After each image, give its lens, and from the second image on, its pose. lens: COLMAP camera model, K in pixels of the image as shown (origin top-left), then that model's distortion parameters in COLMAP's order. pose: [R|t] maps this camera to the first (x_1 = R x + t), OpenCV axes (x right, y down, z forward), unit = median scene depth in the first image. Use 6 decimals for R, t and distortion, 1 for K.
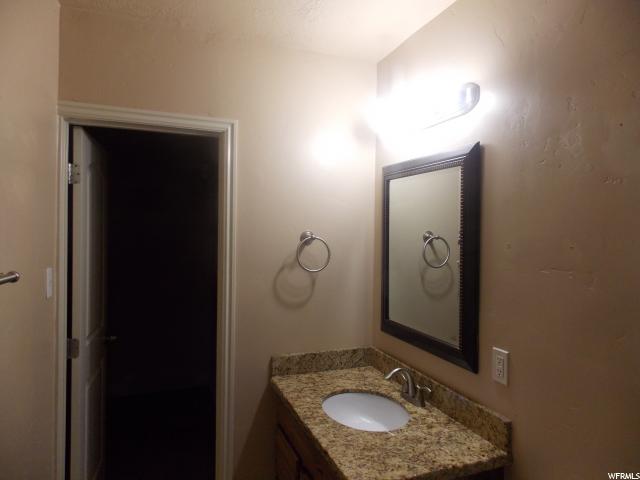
lens RADIAL K [[418.8, 0, 322.9], [0, 418.8, 231.4], [0, 0, 1]] dist [0.003328, 0.000752]
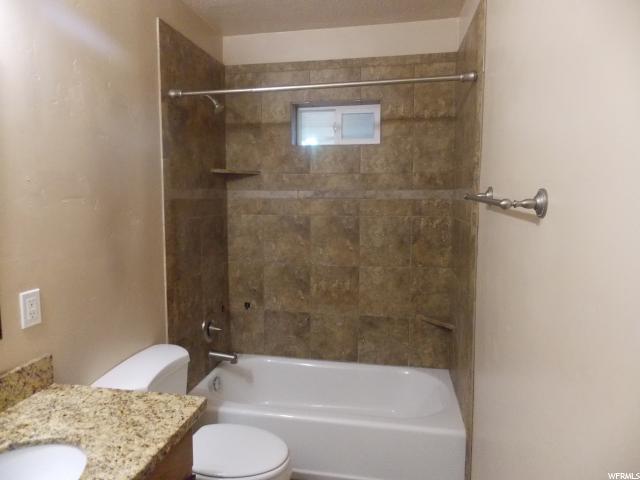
lens RADIAL K [[418.8, 0, 322.9], [0, 418.8, 231.4], [0, 0, 1]] dist [0.003328, 0.000752]
pose [[-0.852927, -0.053243, 0.519307, -0.604599], [-0.005806, 0.995691, 0.092549, 0.061019], [-0.521997, 0.075922, -0.849561, 1.440057]]
